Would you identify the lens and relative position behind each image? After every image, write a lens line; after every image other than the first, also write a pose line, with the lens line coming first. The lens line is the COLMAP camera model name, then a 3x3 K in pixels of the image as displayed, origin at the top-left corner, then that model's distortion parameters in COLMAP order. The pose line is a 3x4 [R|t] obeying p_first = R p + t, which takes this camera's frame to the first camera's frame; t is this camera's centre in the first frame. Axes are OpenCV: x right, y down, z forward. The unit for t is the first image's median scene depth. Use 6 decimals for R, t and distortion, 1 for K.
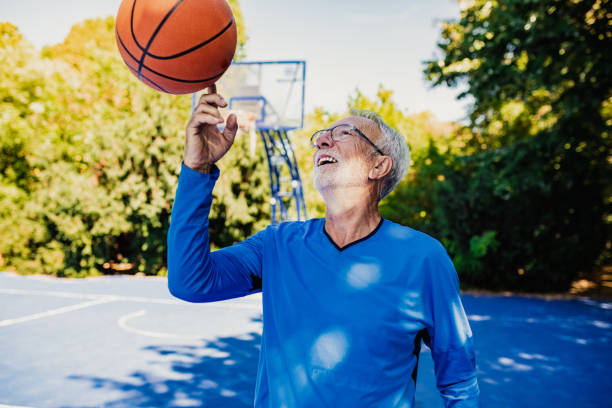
lens RADIAL K [[614.6, 0, 304.9], [0, 614.6, 203.9], [0, 0, 1]] dist [-0.017075, 0.000000]
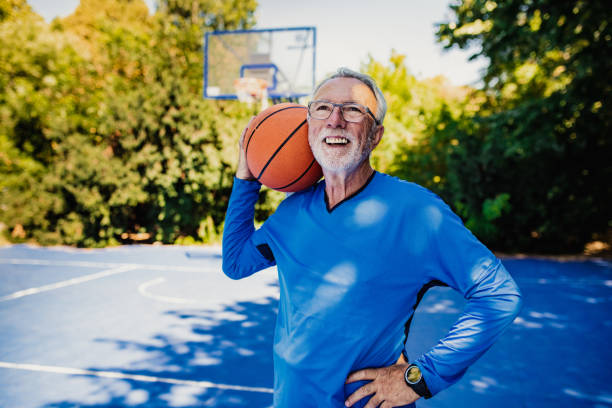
lens RADIAL K [[614.6, 0, 304.5], [0, 614.6, 206.9], [0, 0, 1]] dist [-0.017075, 0.000000]
pose [[0.999507, -0.018815, -0.025128, 0.001625], [0.020209, 0.998202, 0.056434, 0.002076], [0.024021, -0.056914, 0.998090, -0.009687]]
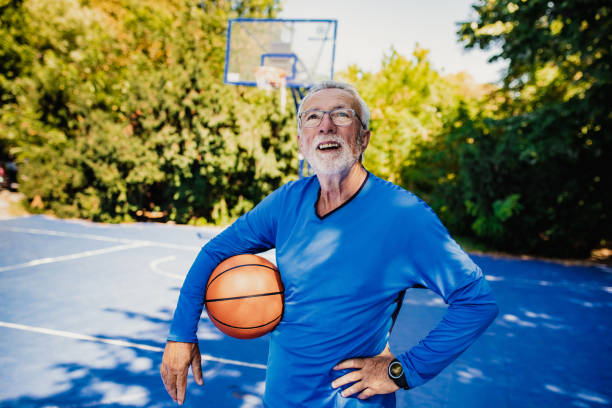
lens RADIAL K [[614.6, 0, 302.5], [0, 614.6, 207.5], [0, 0, 1]] dist [-0.017075, 0.000000]
pose [[0.997658, 0.044668, -0.051798, 0.007445], [-0.040590, 0.996182, 0.077287, 0.000261], [0.055053, -0.075004, 0.995662, -0.027937]]
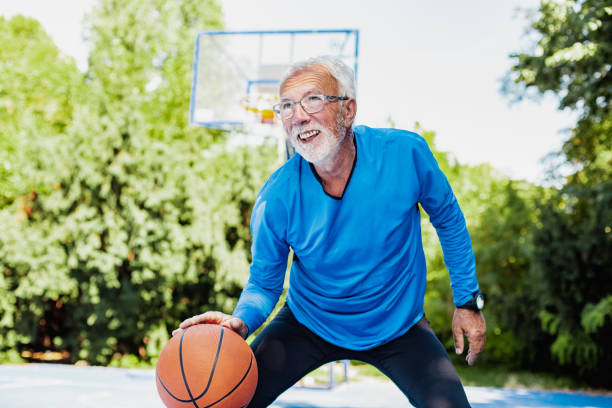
lens RADIAL K [[946.3, 0, 322.8], [0, 946.3, 218.7], [0, 0, 1]] dist [-0.111477, 0.000000]
pose [[0.999186, 0.019240, 0.035444, -0.054260], [-0.015513, 0.994605, -0.102570, 0.066527], [-0.037226, 0.101936, 0.994094, -0.027464]]
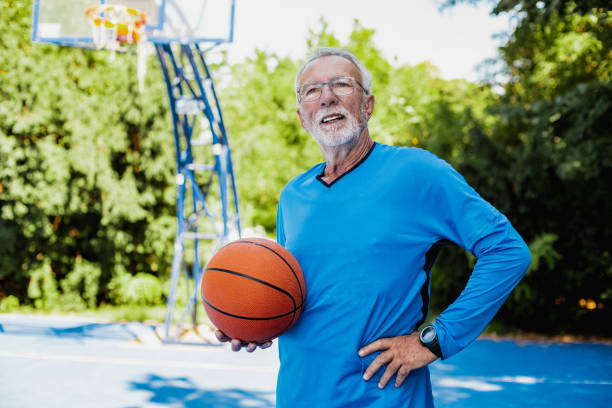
lens RADIAL K [[915.1, 0, 304.2], [0, 915.1, 218.4], [0, 0, 1]] dist [-0.103944, 0.000000]
pose [[0.997438, 0.008608, 0.071017, 0.003528], [-0.009462, 0.999887, 0.011710, 0.019230], [-0.070908, -0.012352, 0.997406, 0.129654]]
